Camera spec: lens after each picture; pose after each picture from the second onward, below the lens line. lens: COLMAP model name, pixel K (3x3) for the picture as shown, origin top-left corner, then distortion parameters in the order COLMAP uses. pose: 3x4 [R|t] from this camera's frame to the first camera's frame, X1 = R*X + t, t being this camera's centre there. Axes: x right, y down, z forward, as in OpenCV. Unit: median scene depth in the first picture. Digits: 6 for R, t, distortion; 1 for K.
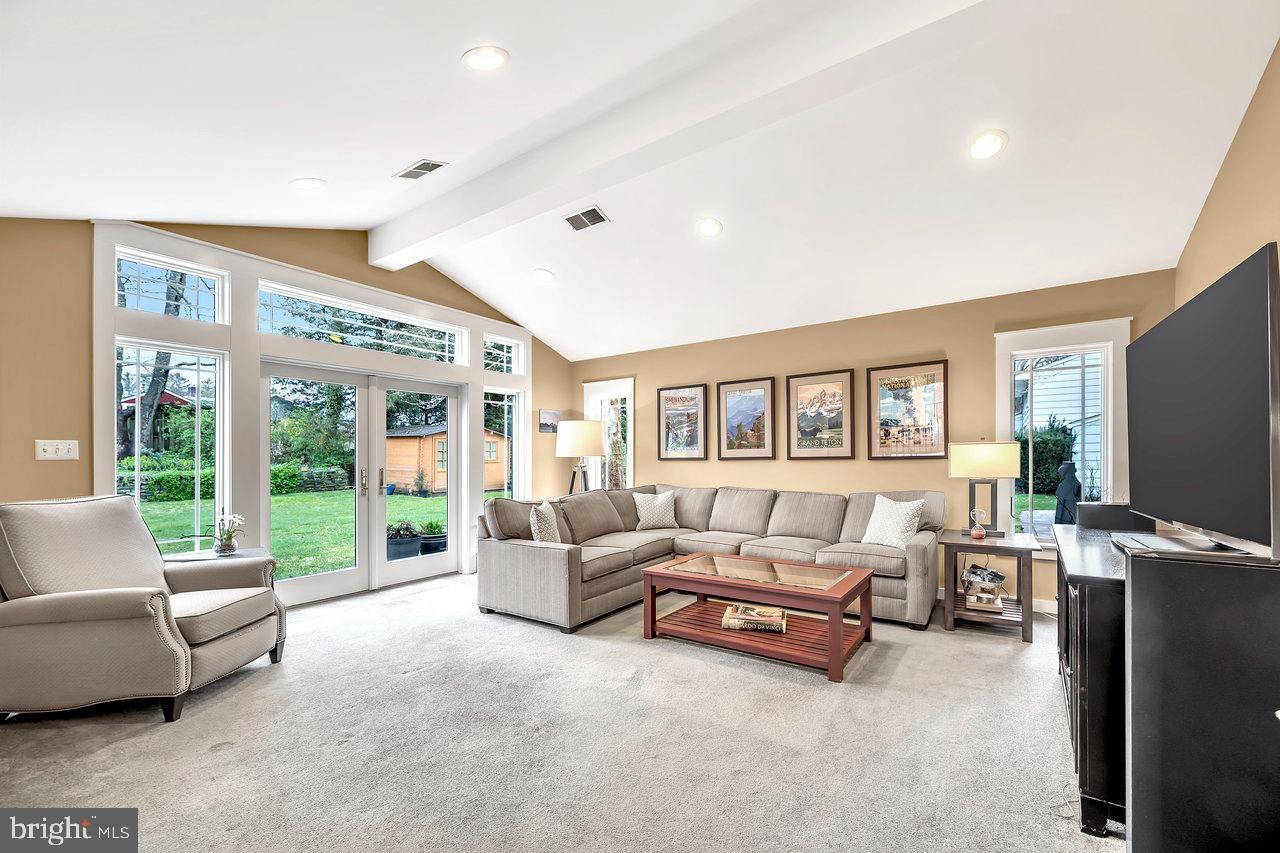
lens RADIAL K [[507.0, 0, 629.5], [0, 507.0, 480.7], [0, 0, 1]] dist [0.001303, -0.000342]
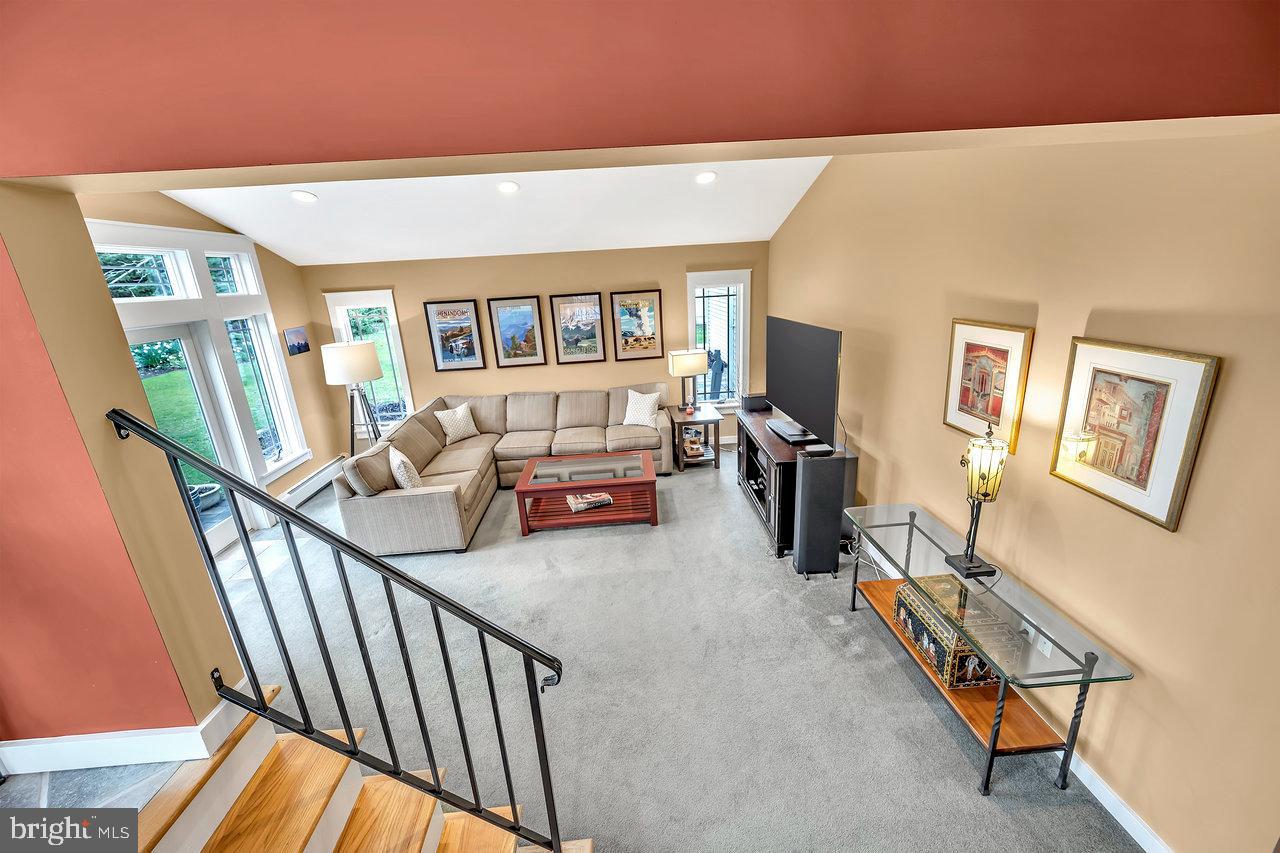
lens RADIAL K [[507.0, 0, 636.9], [0, 507.0, 456.3], [0, 0, 1]] dist [0.001303, -0.000342]
pose [[0.775559, -0.239185, 0.584208, -0.344228], [0.063498, 0.950305, 0.304775, -0.207860], [-0.628074, -0.199275, 0.752205, -0.122635]]
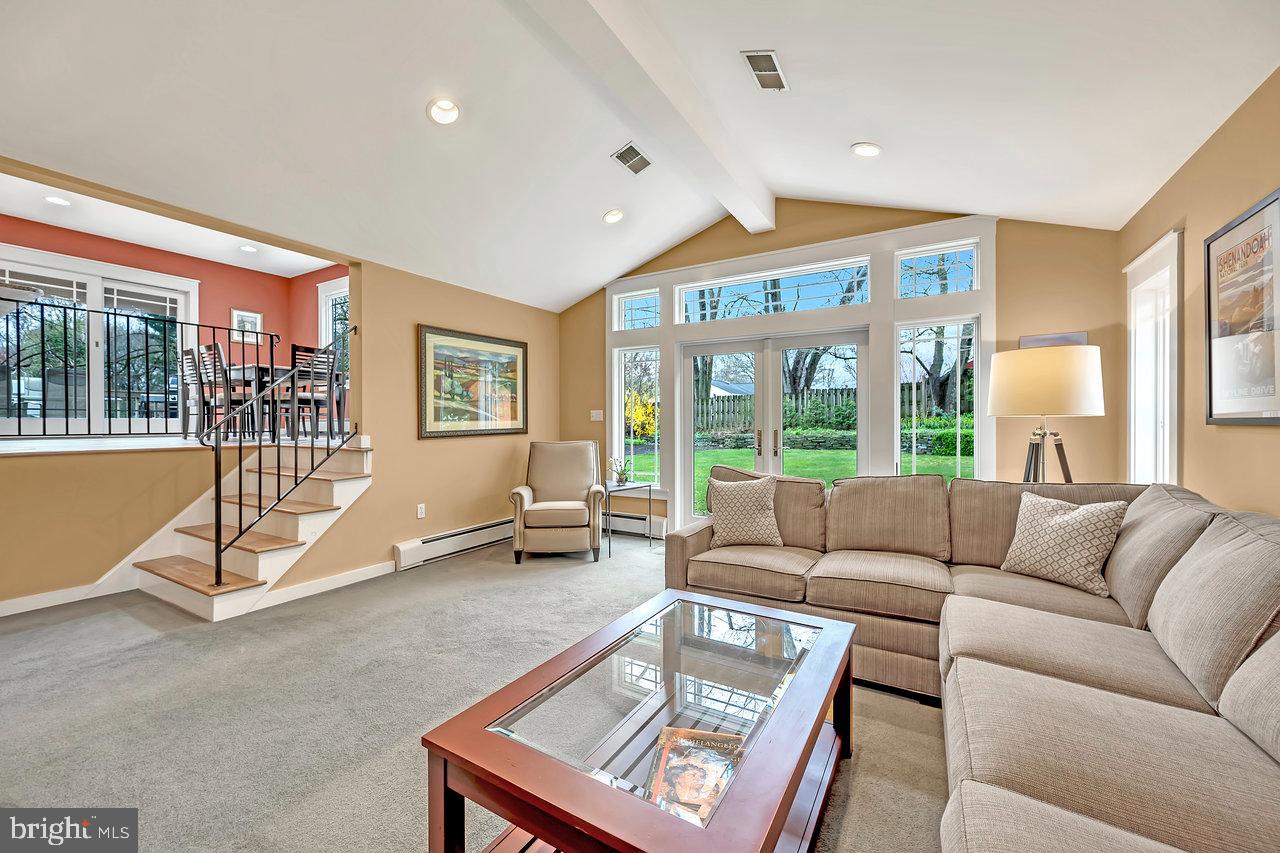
lens RADIAL K [[507.0, 0, 651.6], [0, 507.0, 431.4], [0, 0, 1]] dist [0.001303, -0.000342]
pose [[0.081066, 0.022273, -0.996460, 0.489699], [-0.037245, 0.999120, 0.019303, -0.030733], [0.996013, 0.035548, 0.081825, 0.672911]]
